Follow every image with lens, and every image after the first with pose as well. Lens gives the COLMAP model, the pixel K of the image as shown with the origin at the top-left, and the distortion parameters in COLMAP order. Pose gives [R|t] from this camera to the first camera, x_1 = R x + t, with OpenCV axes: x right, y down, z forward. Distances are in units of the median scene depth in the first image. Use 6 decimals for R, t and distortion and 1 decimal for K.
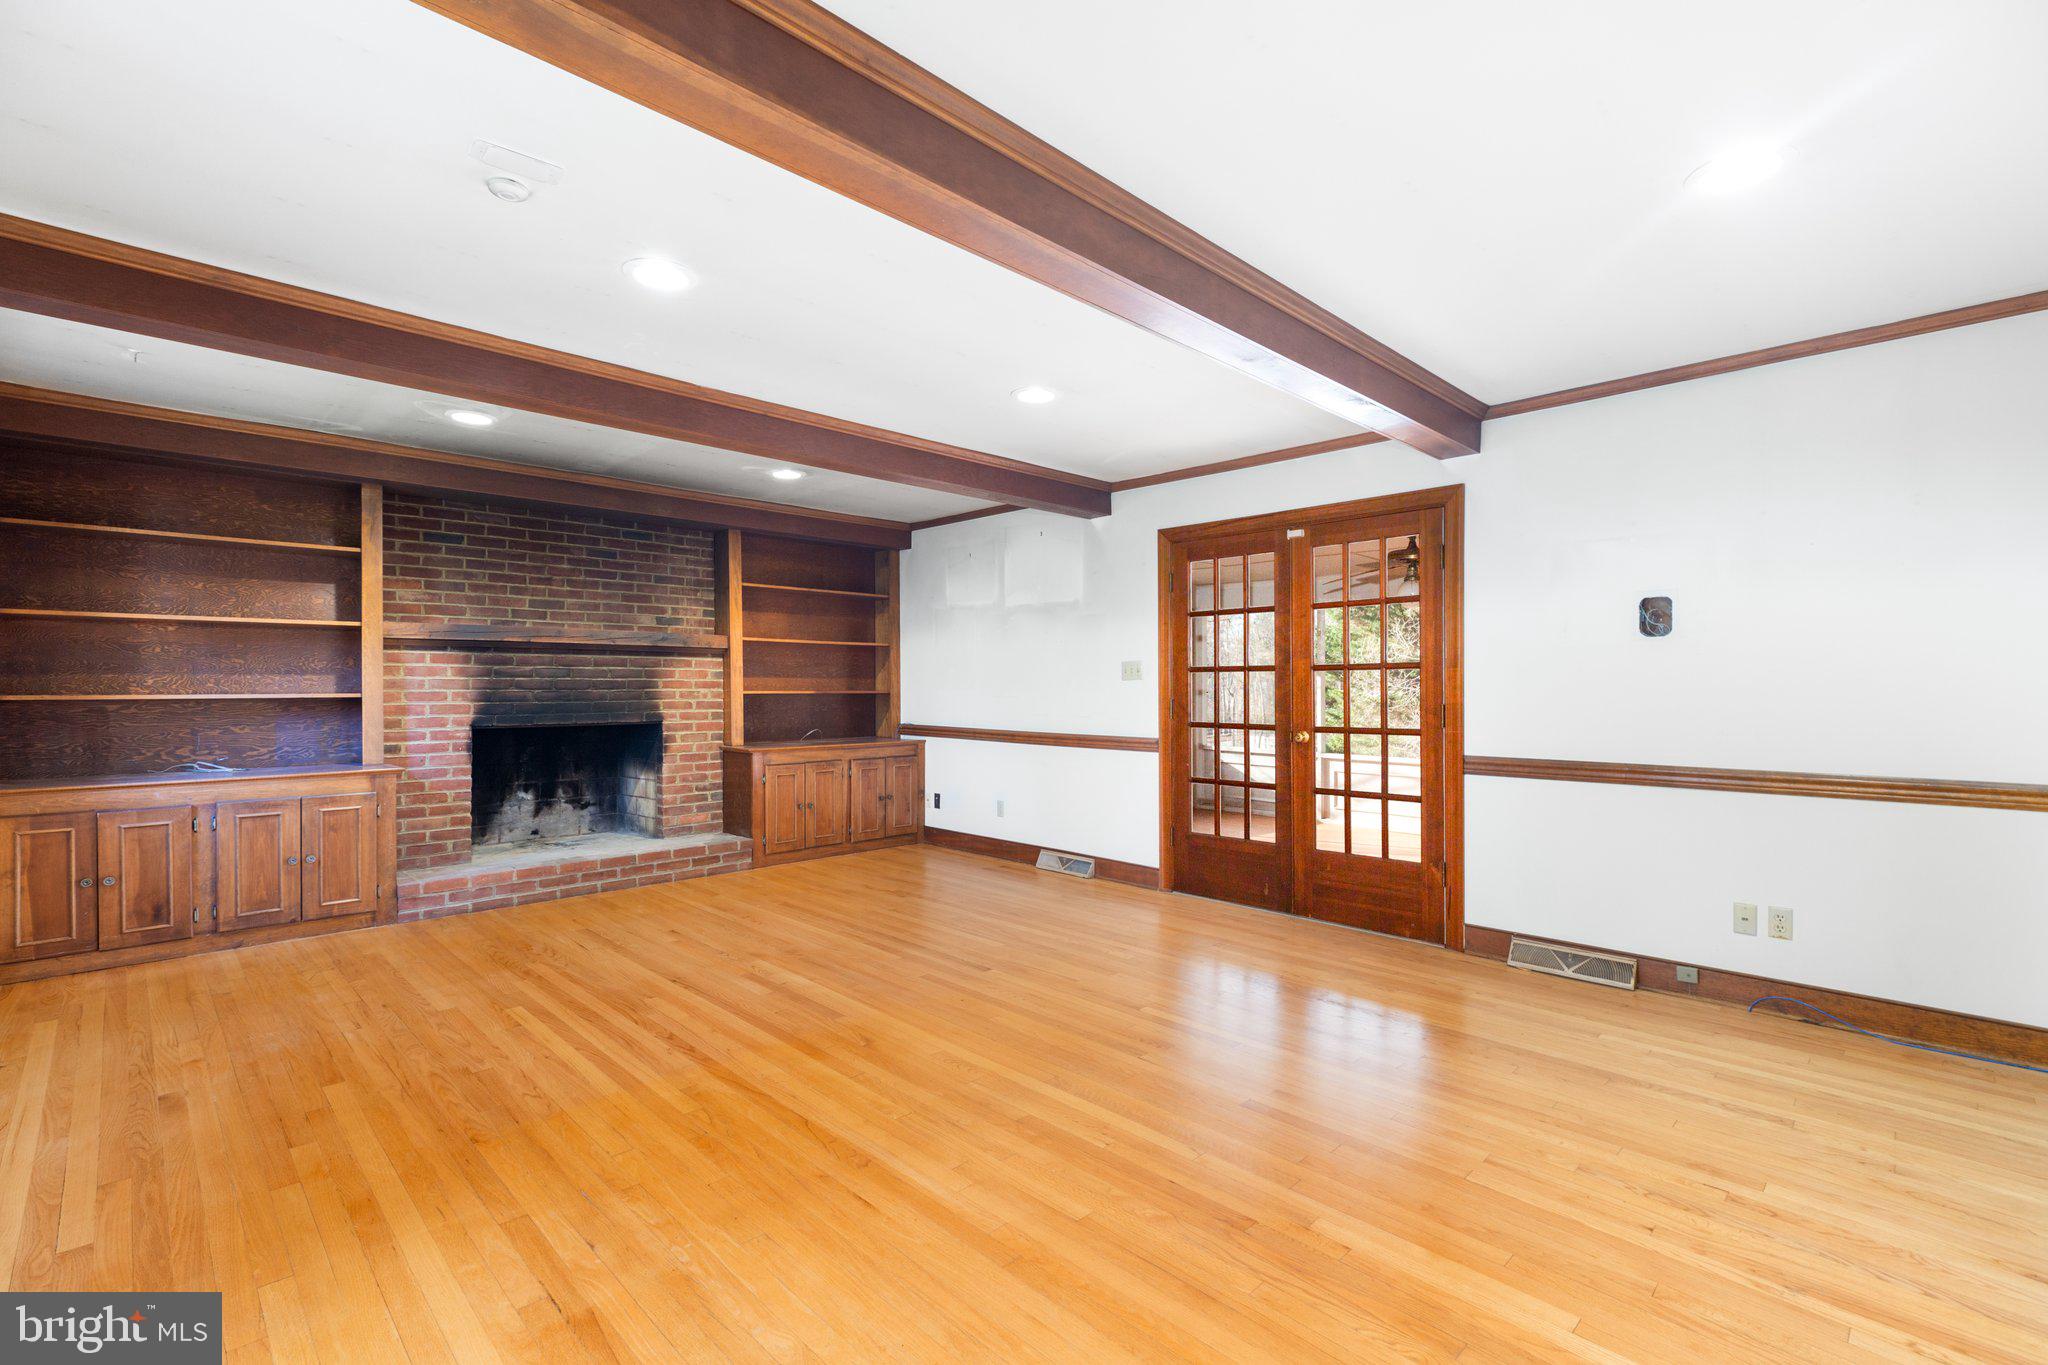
lens RADIAL K [[916.2, 0, 1020.1], [0, 916.2, 689.2], [0, 0, 1]] dist [0.013633, -0.000832]
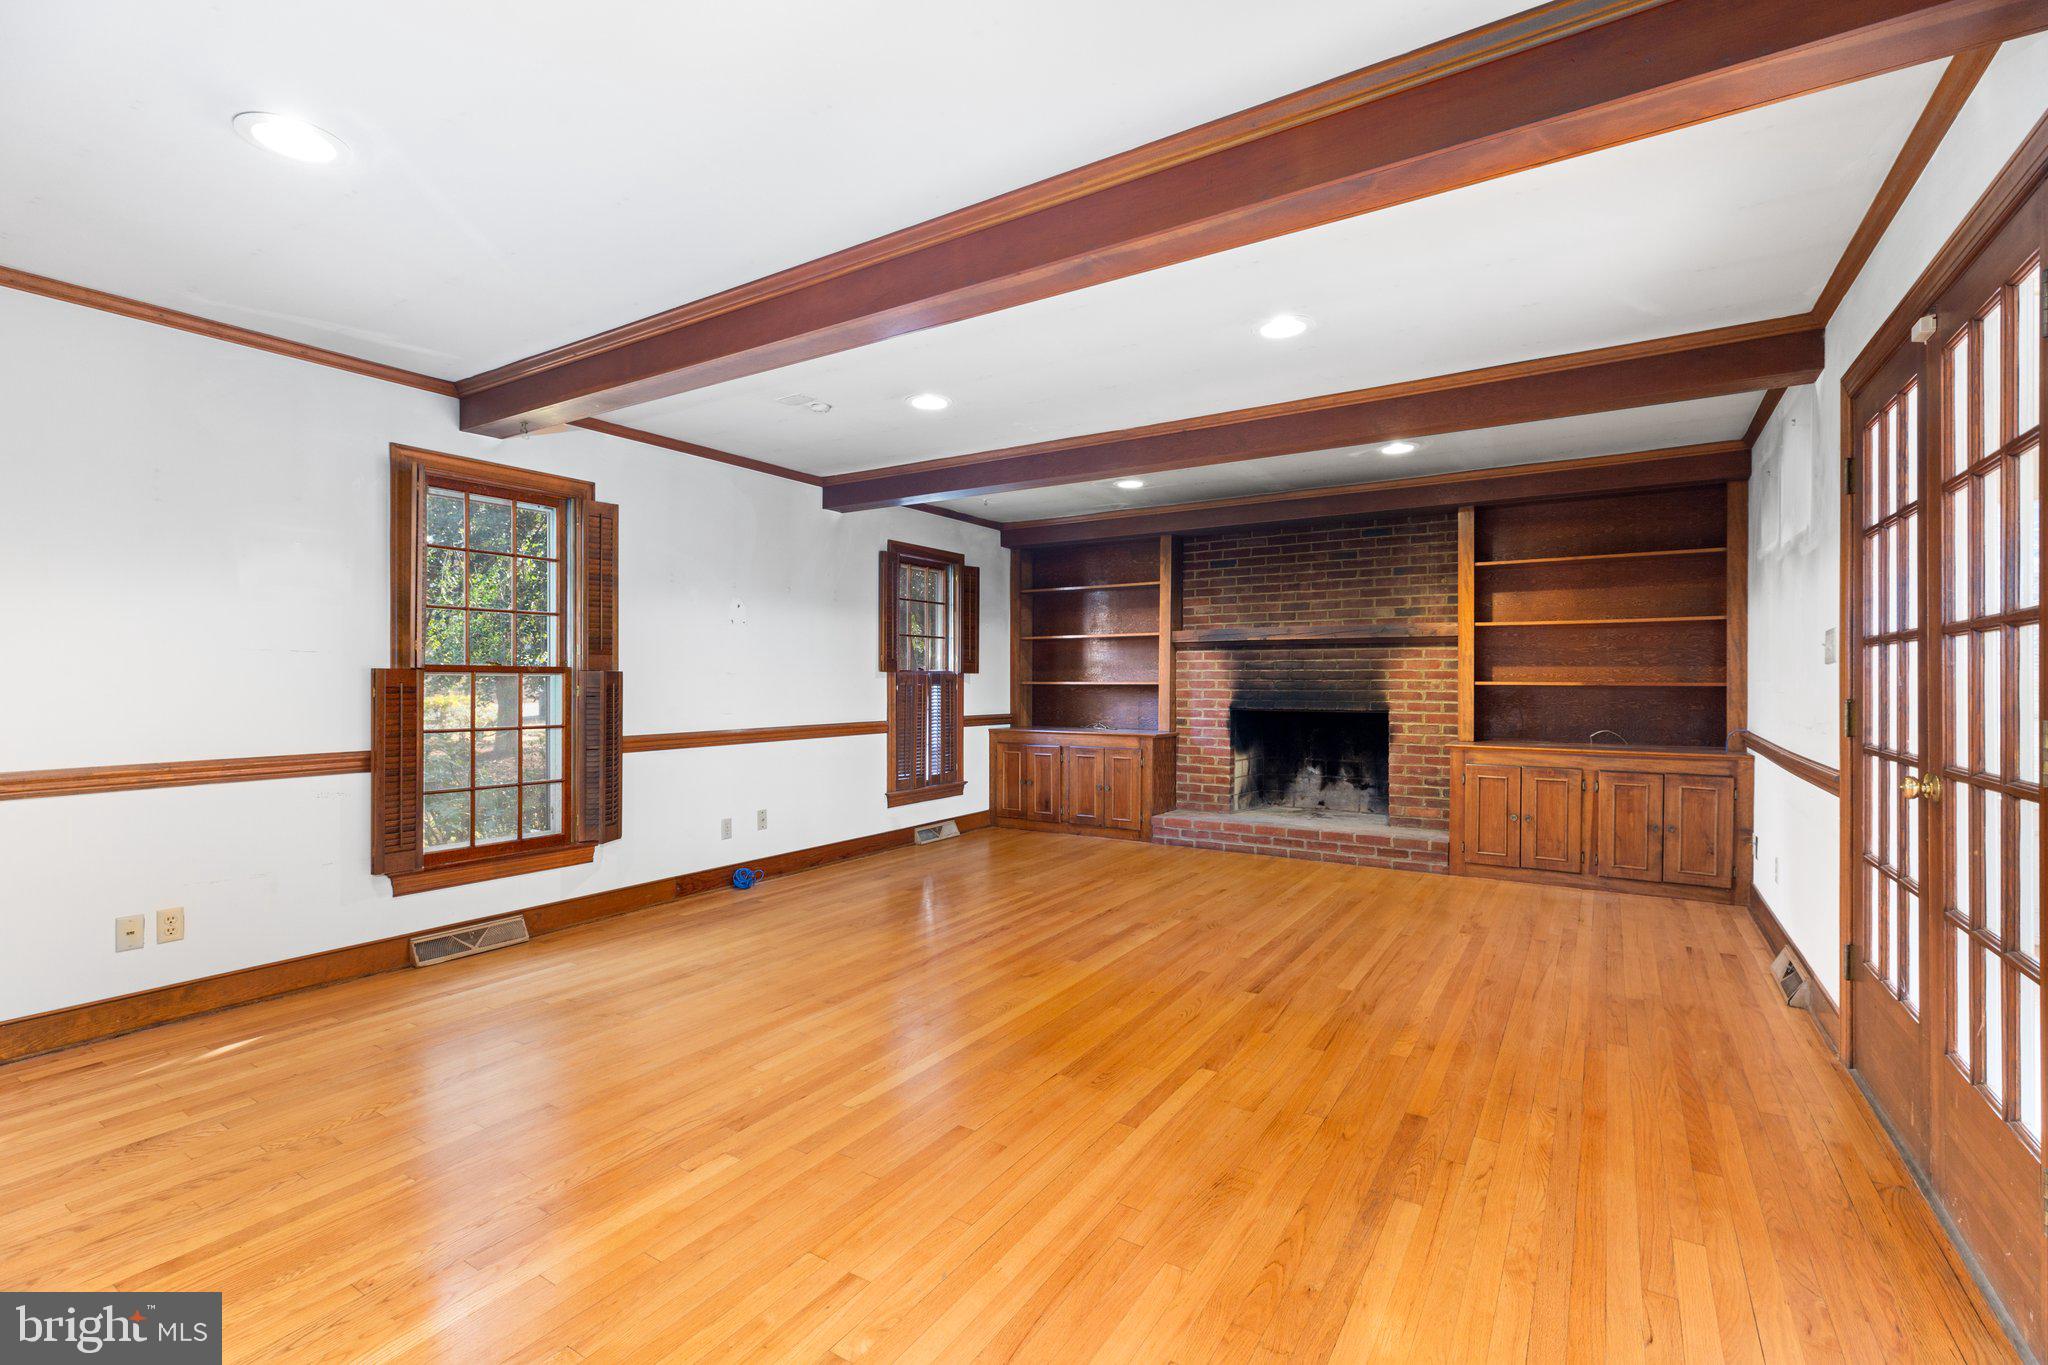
lens RADIAL K [[916.2, 0, 1021.2], [0, 916.2, 679.2], [0, 0, 1]] dist [0.013633, -0.000832]
pose [[0.223606, 0.000746, -0.974679, 0.545456], [-0.003650, 0.999993, -0.000072, 0.001213], [0.974673, 0.003573, 0.223608, 0.400311]]
